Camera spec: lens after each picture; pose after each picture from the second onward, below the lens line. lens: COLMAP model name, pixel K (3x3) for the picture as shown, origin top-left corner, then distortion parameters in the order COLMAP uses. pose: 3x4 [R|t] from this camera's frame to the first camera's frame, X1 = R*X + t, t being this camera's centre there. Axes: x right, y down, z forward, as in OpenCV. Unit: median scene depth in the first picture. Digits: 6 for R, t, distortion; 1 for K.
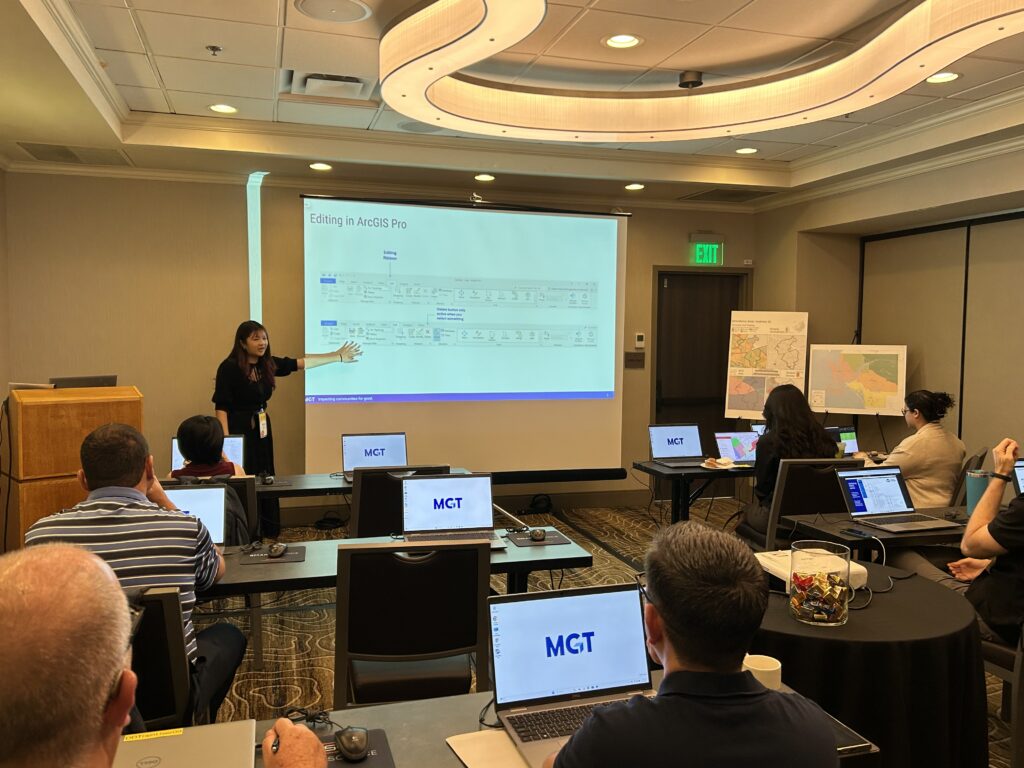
lens RADIAL K [[832.9, 0, 517.6], [0, 832.9, 375.3], [0, 0, 1]] dist [0.018838, -0.004795]
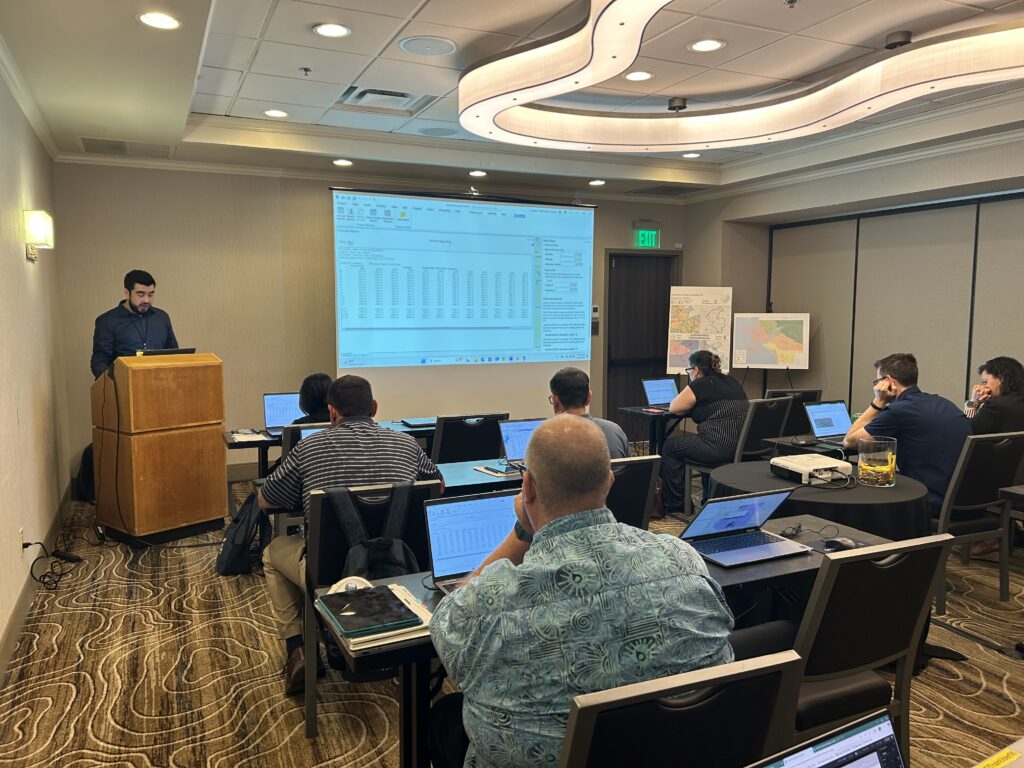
lens RADIAL K [[779.3, 0, 512.5], [0, 779.3, 380.2], [0, 0, 1]] dist [0.027799, -0.021069]
pose [[0.989953, -0.020321, 0.139929, -0.152092], [0.014251, 0.998919, 0.044244, 0.006673], [-0.140677, -0.041806, 0.989173, -0.113266]]
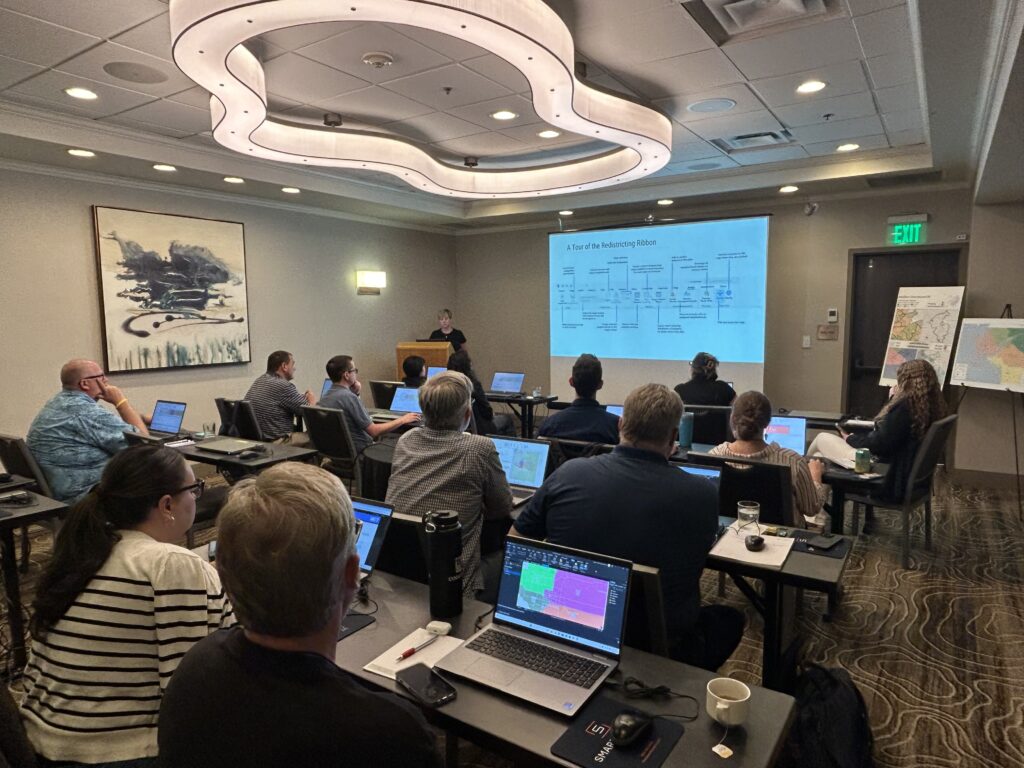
lens RADIAL K [[660.9, 0, 509.3], [0, 660.9, 386.1], [0, 0, 1]] dist [-0.003651, 0.001217]
pose [[0.632929, 0.072752, -0.770784, 0.685565], [-0.021755, 0.996853, 0.076226, -0.004586], [0.773904, -0.031477, 0.632520, 0.072138]]
